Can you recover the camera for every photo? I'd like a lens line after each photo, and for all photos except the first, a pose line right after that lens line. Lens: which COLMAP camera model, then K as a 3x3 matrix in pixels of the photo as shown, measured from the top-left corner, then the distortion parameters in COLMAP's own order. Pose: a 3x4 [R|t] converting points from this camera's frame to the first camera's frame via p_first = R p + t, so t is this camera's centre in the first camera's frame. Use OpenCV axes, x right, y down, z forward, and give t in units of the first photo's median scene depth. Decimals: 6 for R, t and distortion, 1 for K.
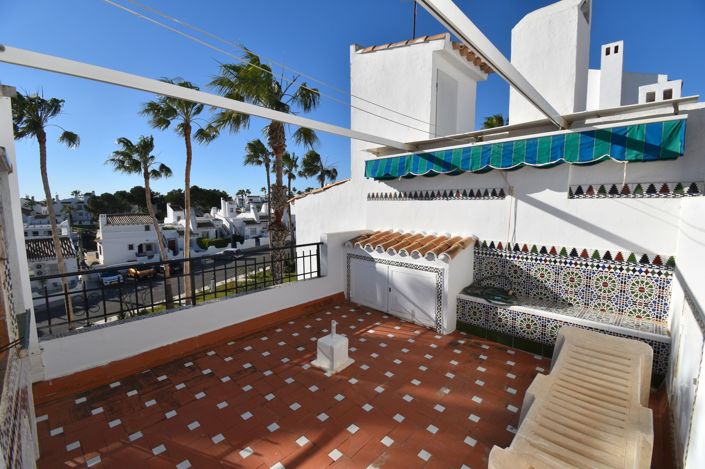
lens RADIAL K [[307.9, 0, 355.1], [0, 307.9, 235.8], [0, 0, 1]] dist [0.017429, -0.023119]
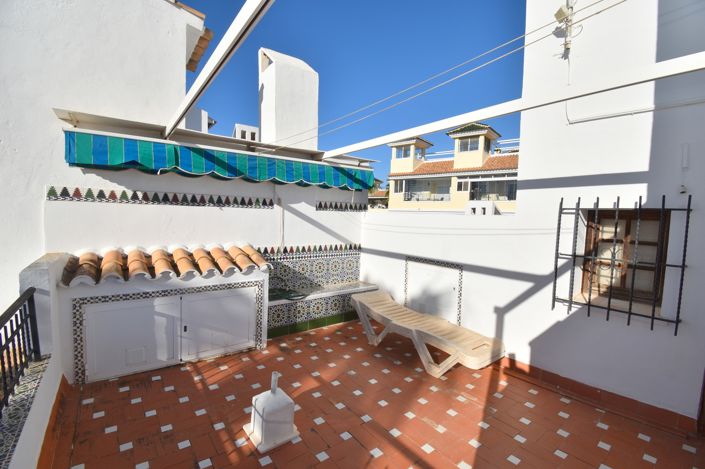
lens RADIAL K [[307.9, 0, 355.1], [0, 307.9, 235.8], [0, 0, 1]] dist [0.017429, -0.023119]
pose [[0.162192, -0.058612, 0.985017, -0.596547], [0.074080, 0.996141, 0.047075, -0.052684], [-0.983975, 0.065335, 0.165908, 0.542752]]
